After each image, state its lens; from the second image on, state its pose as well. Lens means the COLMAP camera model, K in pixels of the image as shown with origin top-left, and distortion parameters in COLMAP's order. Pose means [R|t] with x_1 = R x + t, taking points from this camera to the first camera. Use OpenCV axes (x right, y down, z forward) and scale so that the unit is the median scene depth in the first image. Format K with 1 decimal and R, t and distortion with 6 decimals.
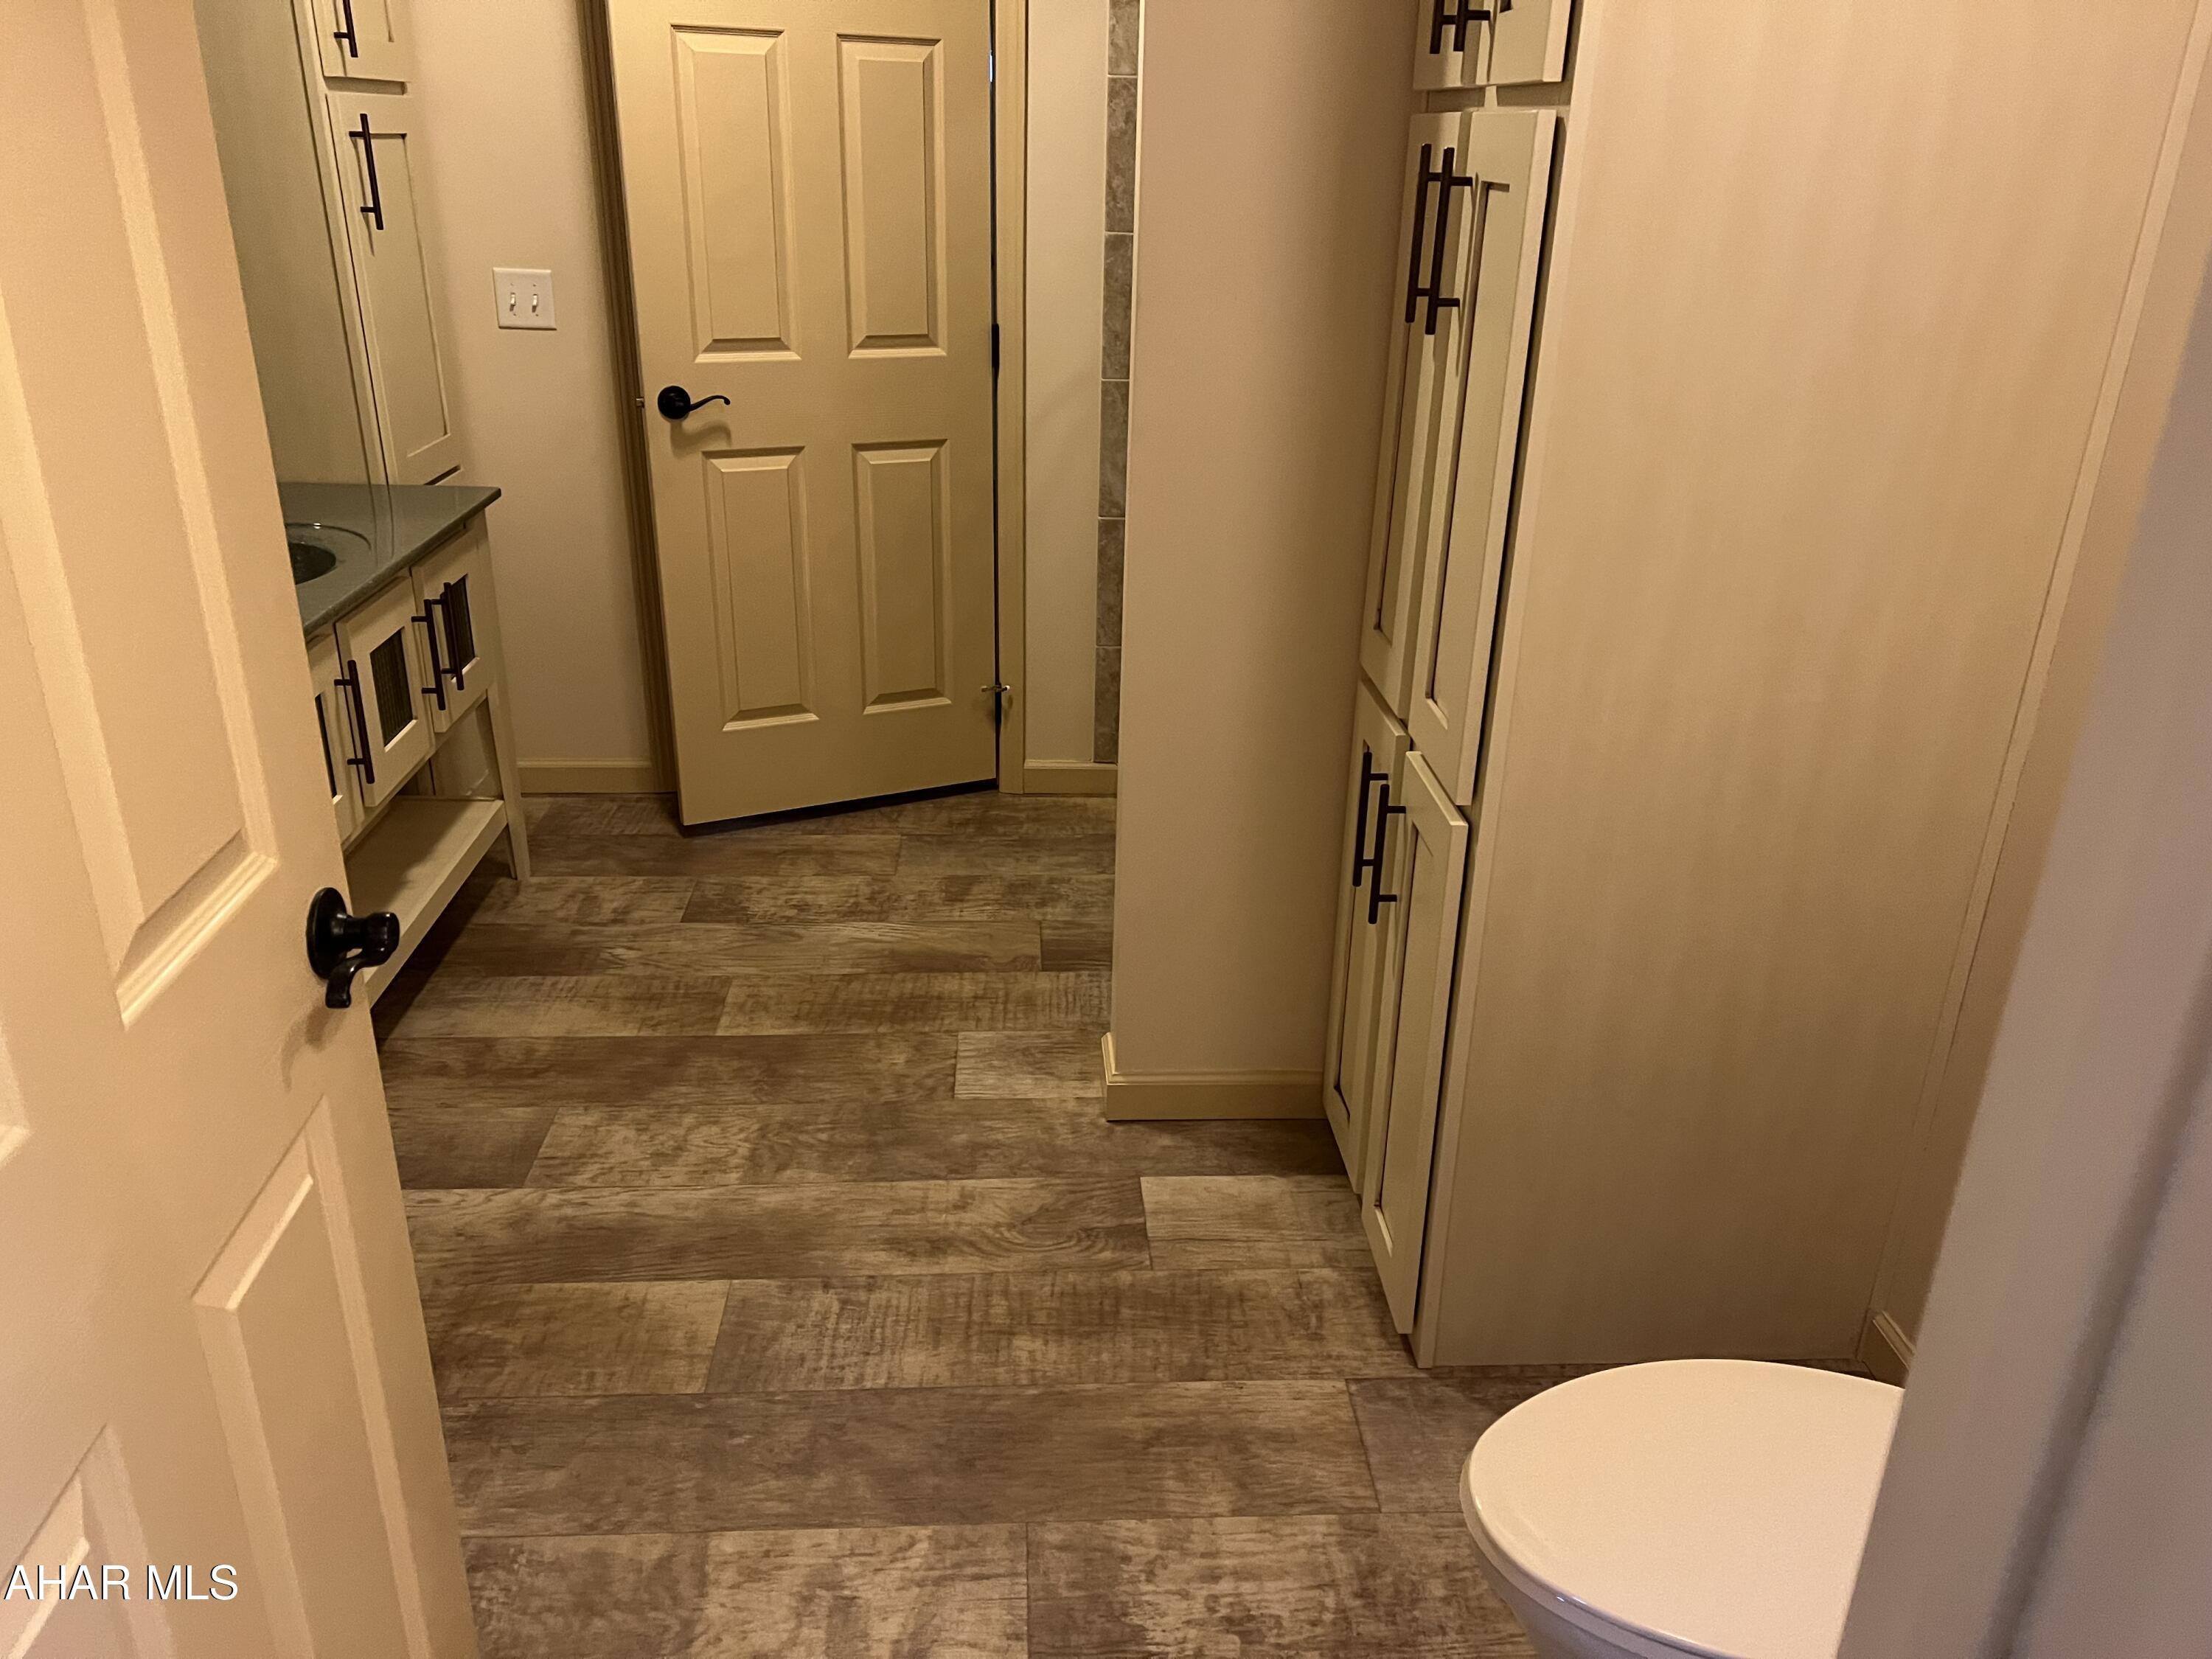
lens RADIAL K [[1634.5, 0, 1106.0], [0, 1634.5, 829.5], [0, 0, 1]] dist [-0.001688, -0.007512]
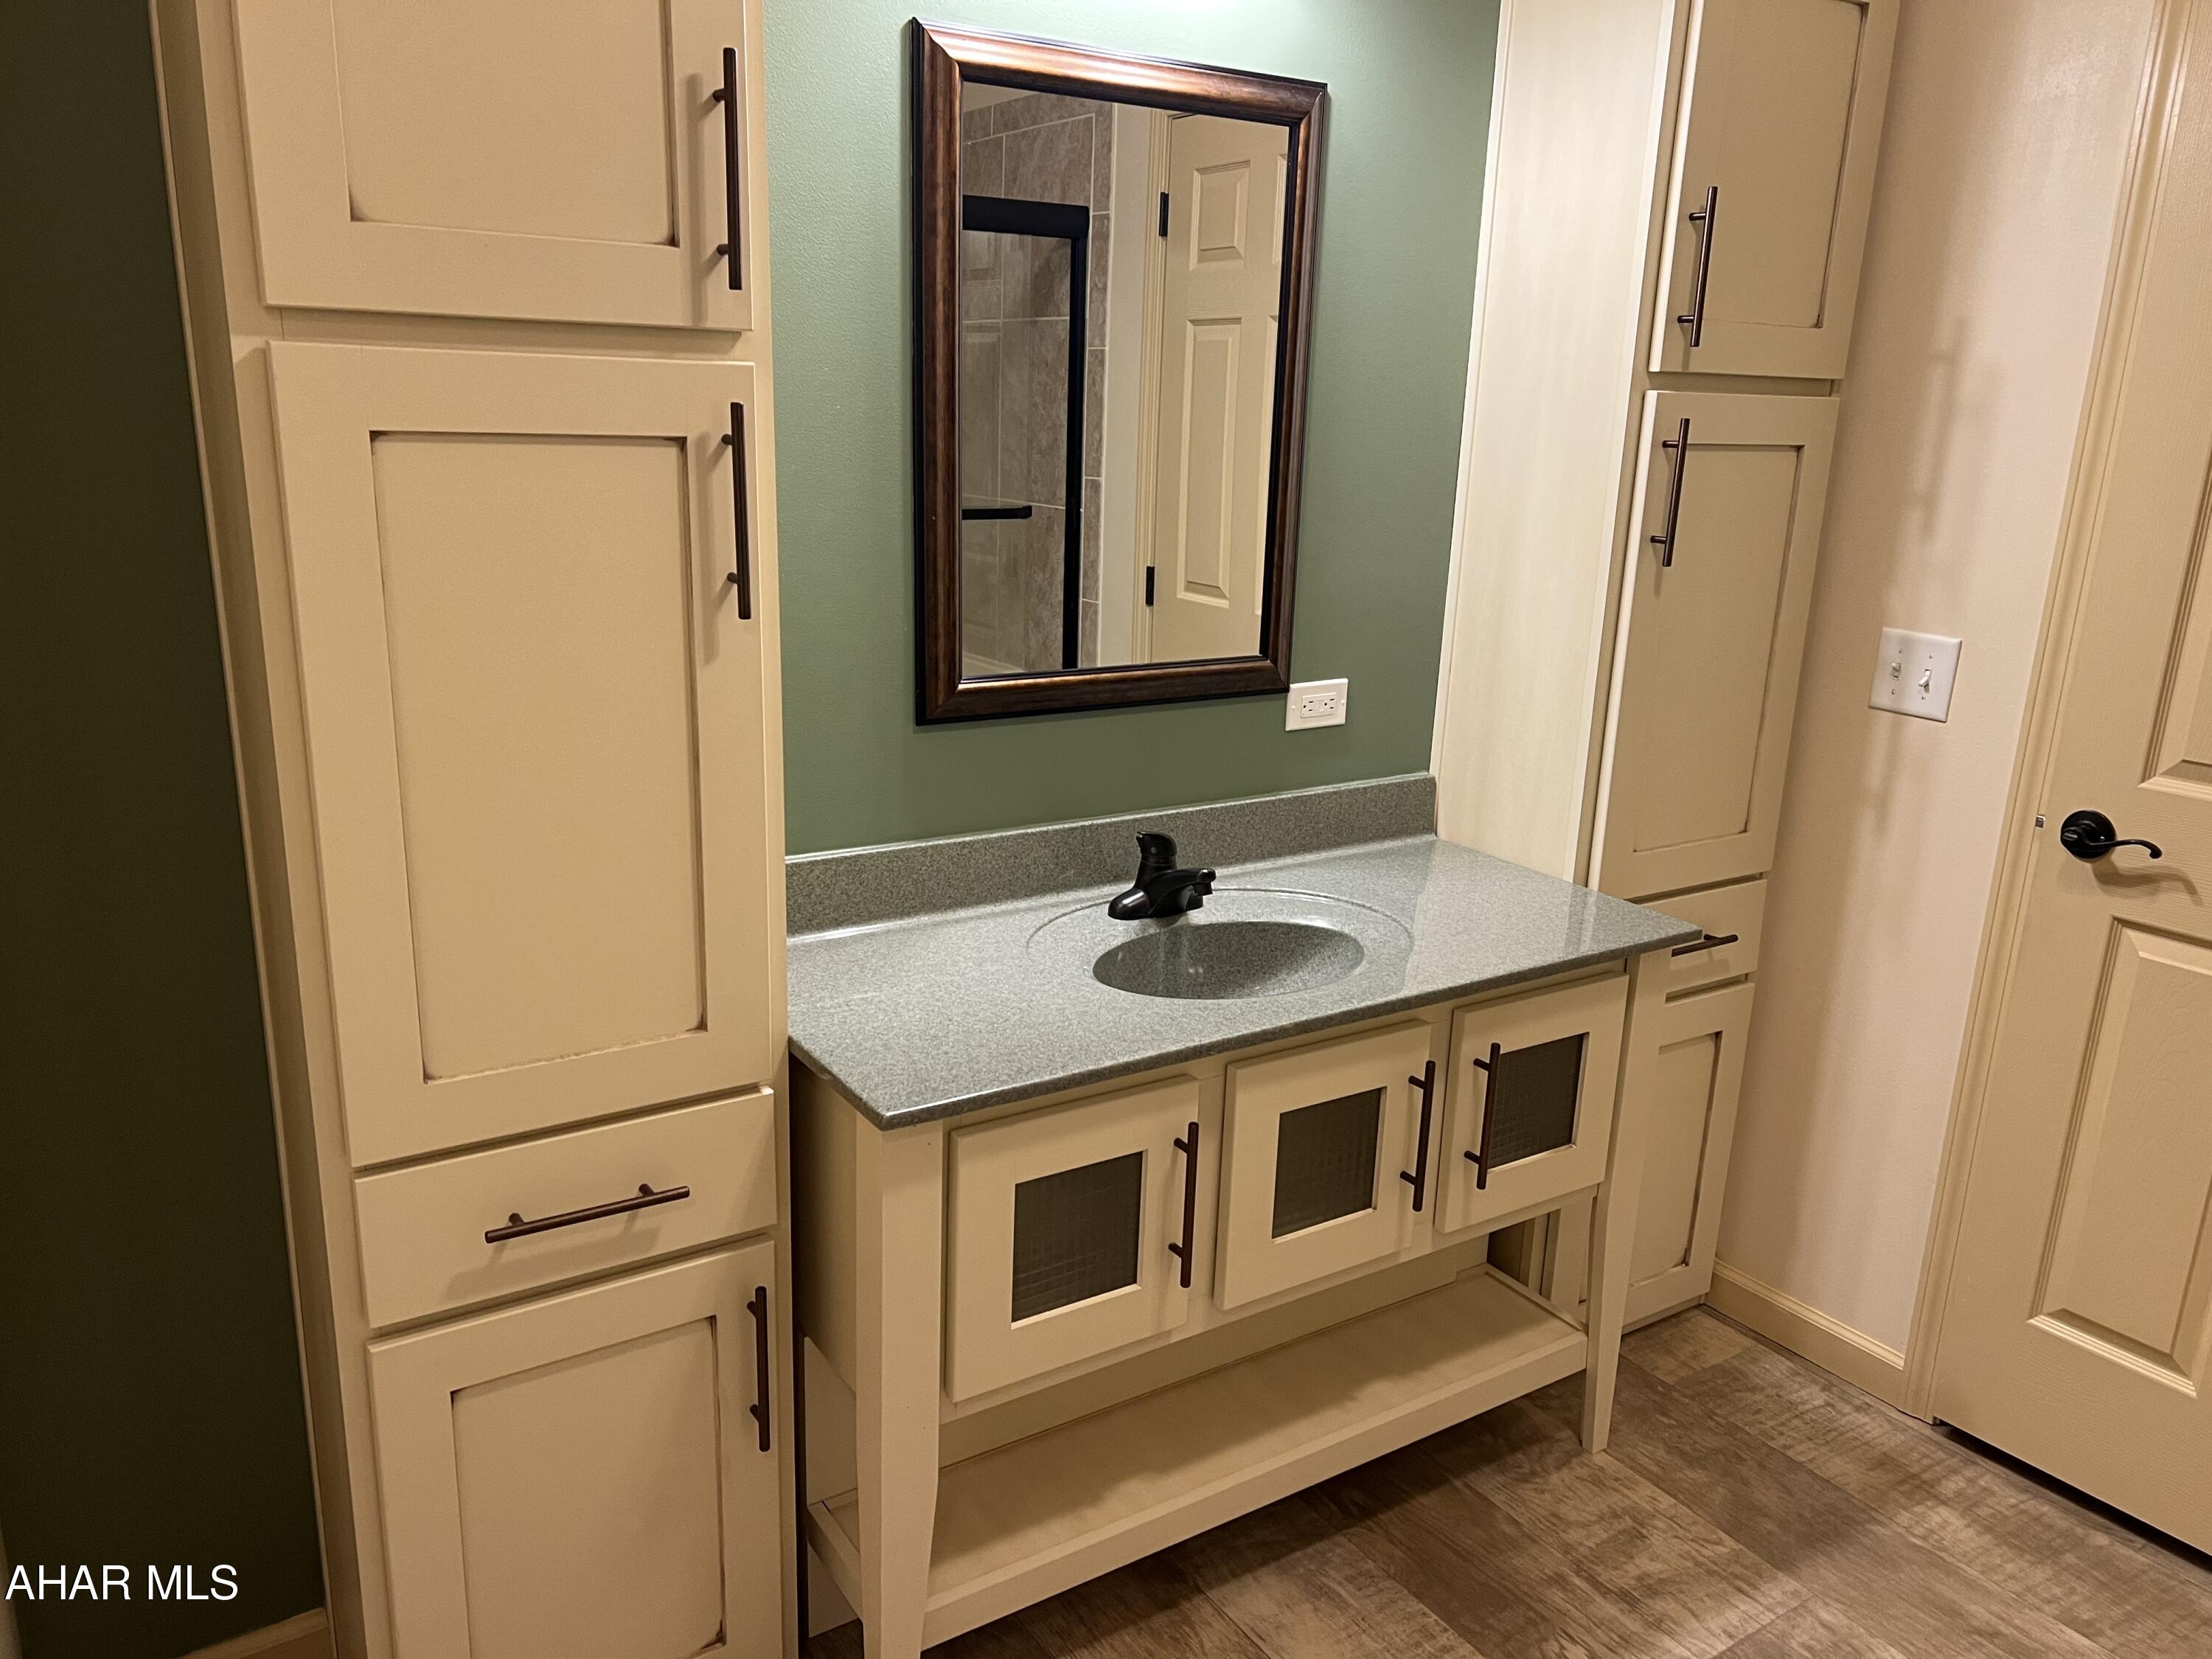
lens RADIAL K [[1634.5, 0, 1106.0], [0, 1634.5, 829.5], [0, 0, 1]] dist [-0.001688, -0.007512]
pose [[0.503774, 0.216063, -0.836378, 0.070395], [-0.357516, 0.933550, 0.025824, -0.167897], [0.786381, 0.286009, 0.547544, 0.390406]]
